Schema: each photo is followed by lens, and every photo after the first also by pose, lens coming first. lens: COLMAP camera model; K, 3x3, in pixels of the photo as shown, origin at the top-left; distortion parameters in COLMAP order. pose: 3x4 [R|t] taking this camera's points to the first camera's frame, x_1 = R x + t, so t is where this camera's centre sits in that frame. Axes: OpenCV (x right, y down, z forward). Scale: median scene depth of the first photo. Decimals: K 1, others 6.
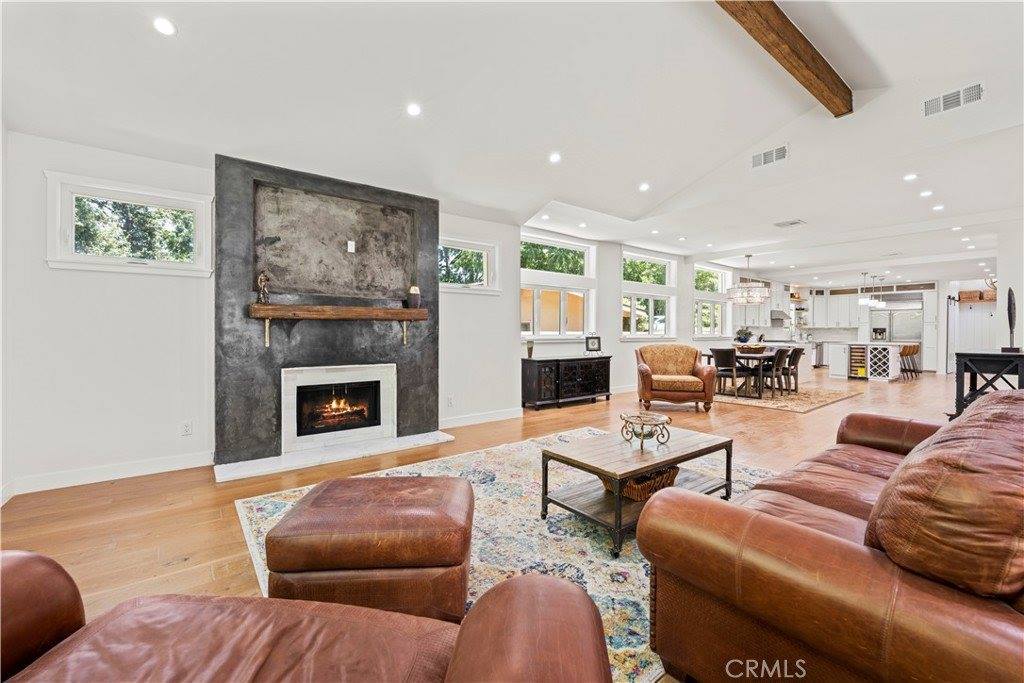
lens RADIAL K [[419.8, 0, 507.4], [0, 419.8, 337.2], [0, 0, 1]] dist [-0.012513, -0.000095]
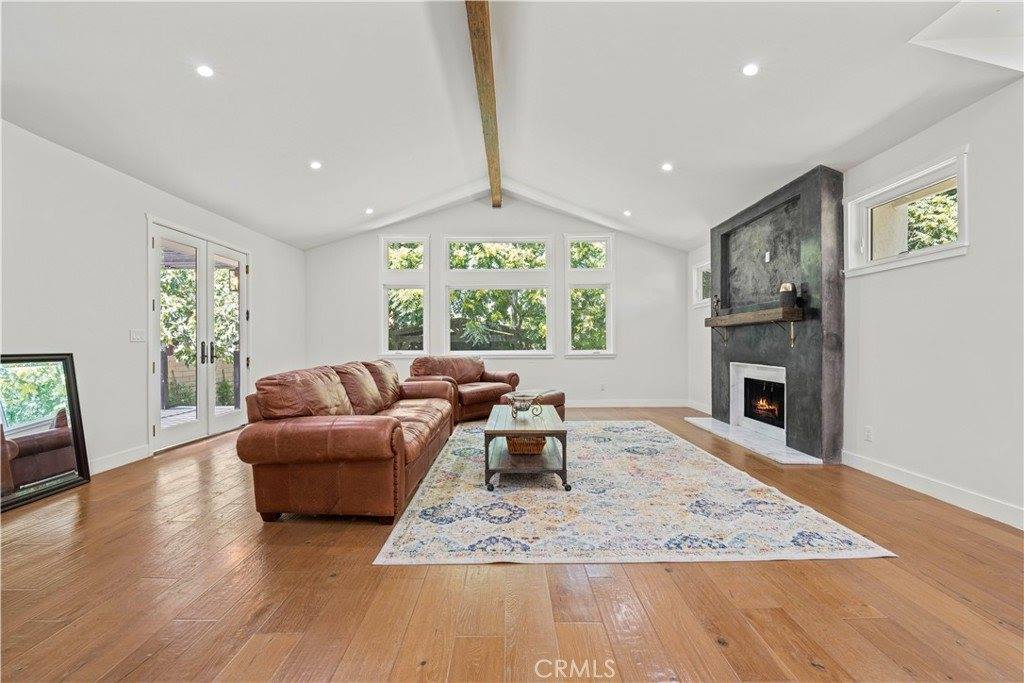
lens RADIAL K [[414.9, 0, 512.0], [0, 414.9, 341.5], [0, 0, 1]] dist [-0.011529, -0.000297]
pose [[-0.610165, -0.004496, -0.792261, 0.584676], [-0.010260, 0.999945, 0.002228, 0.006142], [0.792208, 0.009488, -0.610178, 0.744275]]
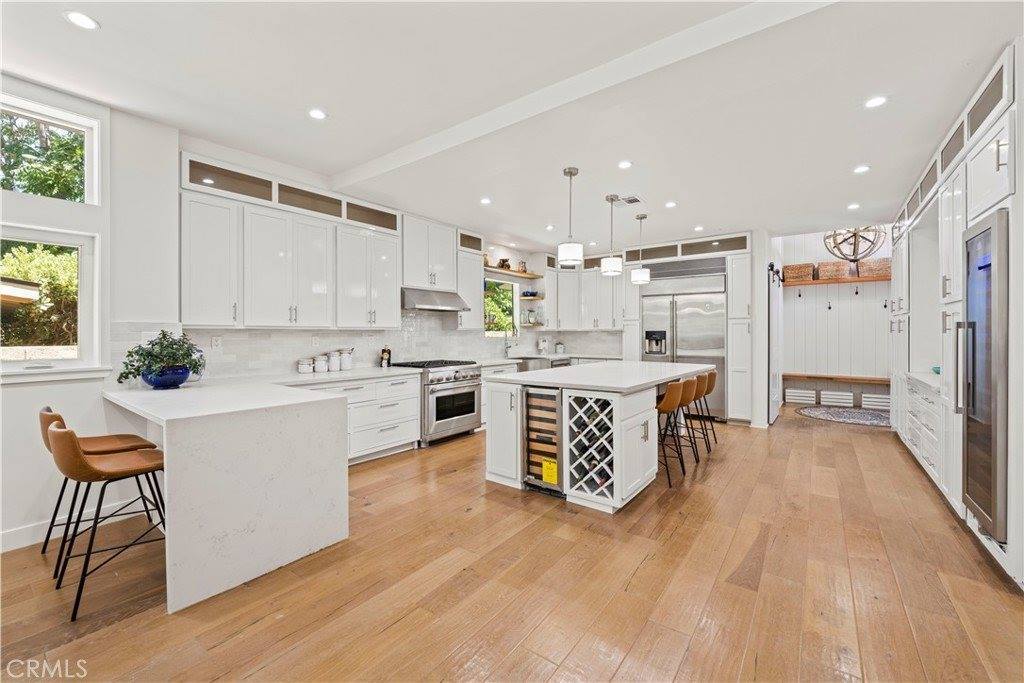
lens RADIAL K [[418.8, 0, 507.2], [0, 418.8, 335.8], [0, 0, 1]] dist [-0.005855, -0.000213]
pose [[0.964486, -0.006964, 0.264043, 1.177873], [0.009129, 0.999934, -0.006974, -0.027991], [-0.263977, 0.009137, 0.964486, 1.123385]]
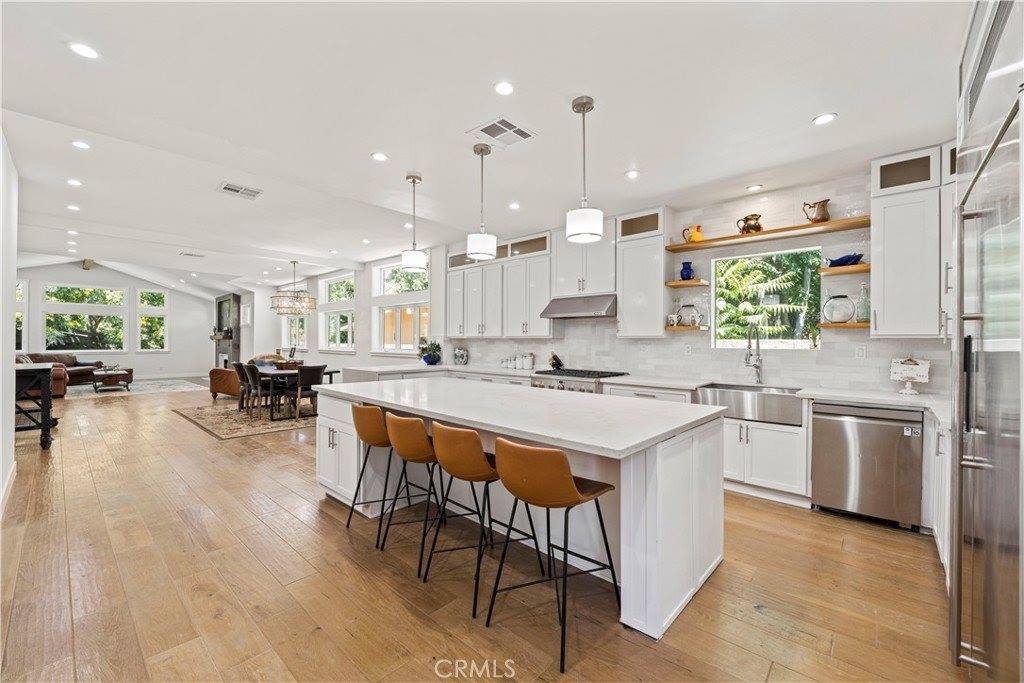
lens RADIAL K [[414.9, 0, 512.0], [0, 414.9, 341.5], [0, 0, 1]] dist [-0.011529, -0.000297]
pose [[0.175148, -0.001595, -0.984541, 1.980380], [-0.019052, 0.999806, -0.005009, -0.033481], [0.984358, 0.019635, 0.175084, 1.676864]]
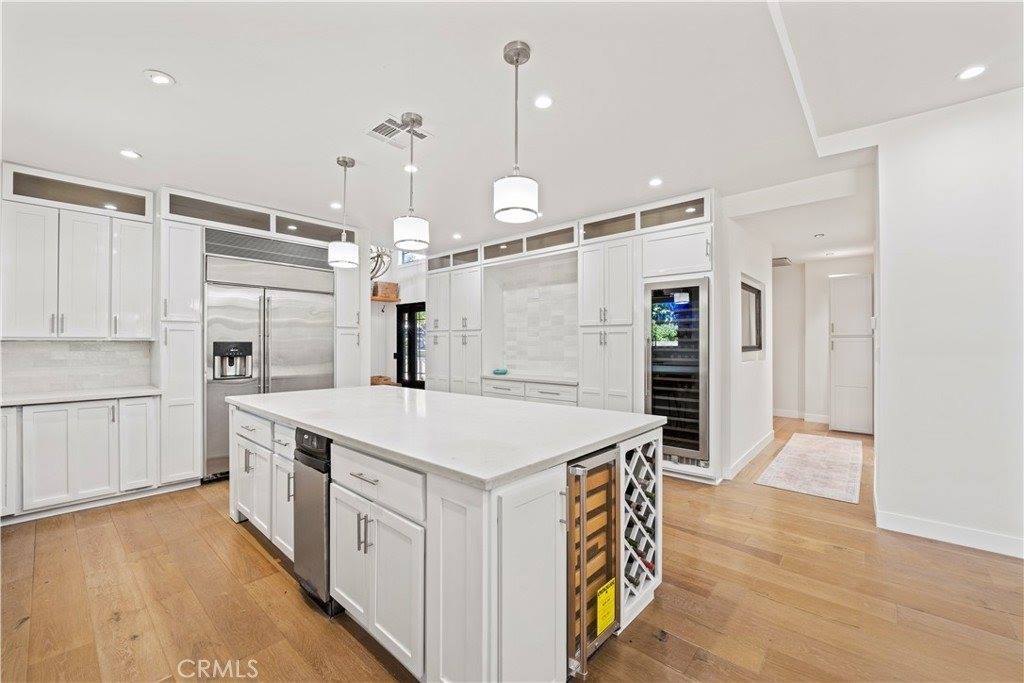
lens RADIAL K [[414.9, 0, 512.0], [0, 414.9, 341.5], [0, 0, 1]] dist [-0.011529, -0.000297]
pose [[-0.186276, 0.003144, 0.982492, 1.111690], [0.013608, 0.999907, -0.000620, -0.038052], [-0.982403, 0.013254, -0.186301, 1.700538]]
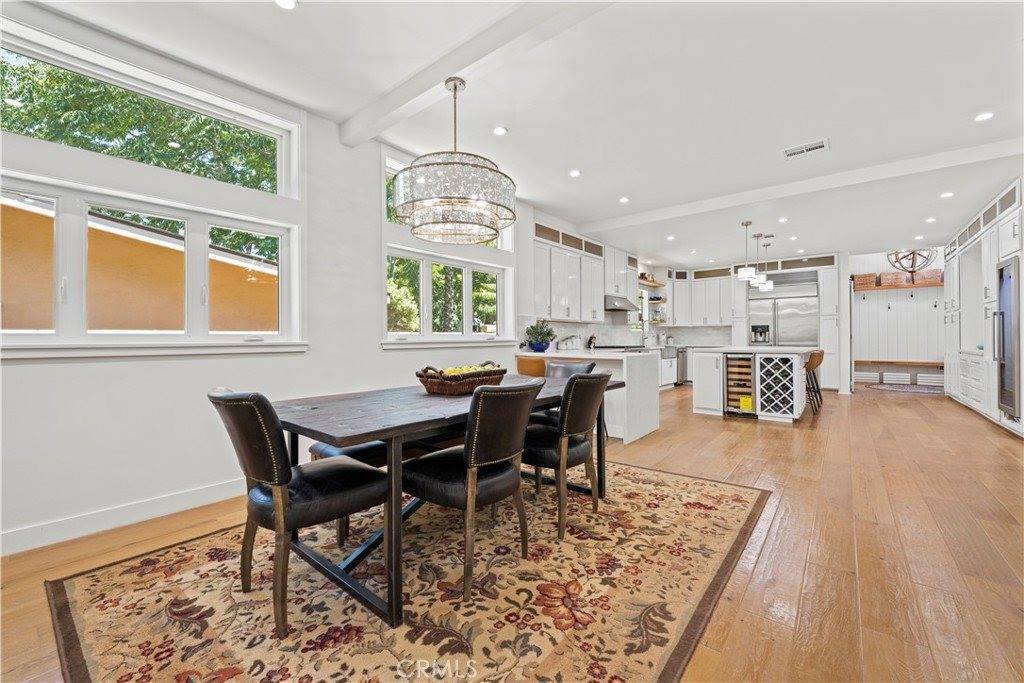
lens RADIAL K [[418.8, 0, 507.2], [0, 418.8, 335.8], [0, 0, 1]] dist [-0.005855, -0.000213]
pose [[0.974200, -0.007223, 0.225570, 0.691912], [0.011583, 0.999771, -0.018009, 0.004729], [-0.225388, 0.020157, 0.974061, 0.871777]]
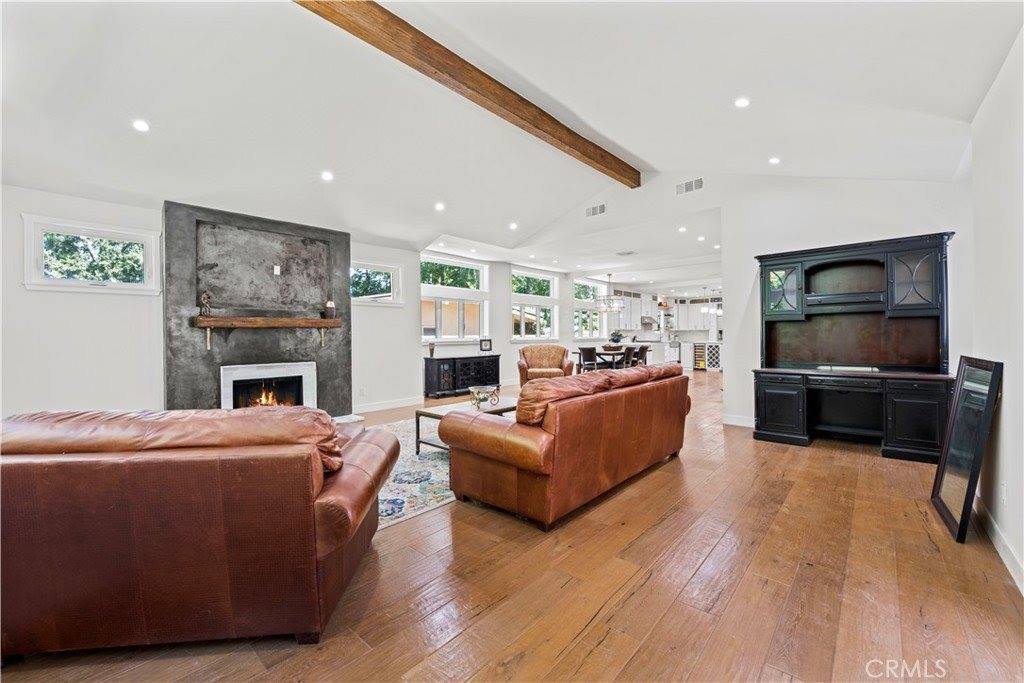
lens RADIAL K [[414.9, 0, 512.0], [0, 414.9, 341.5], [0, 0, 1]] dist [-0.011529, -0.000297]
pose [[0.982817, -0.012274, 0.184174, 0.061967], [0.012032, 0.999925, 0.002428, 0.003640], [-0.184190, -0.000170, 0.982891, -0.239146]]
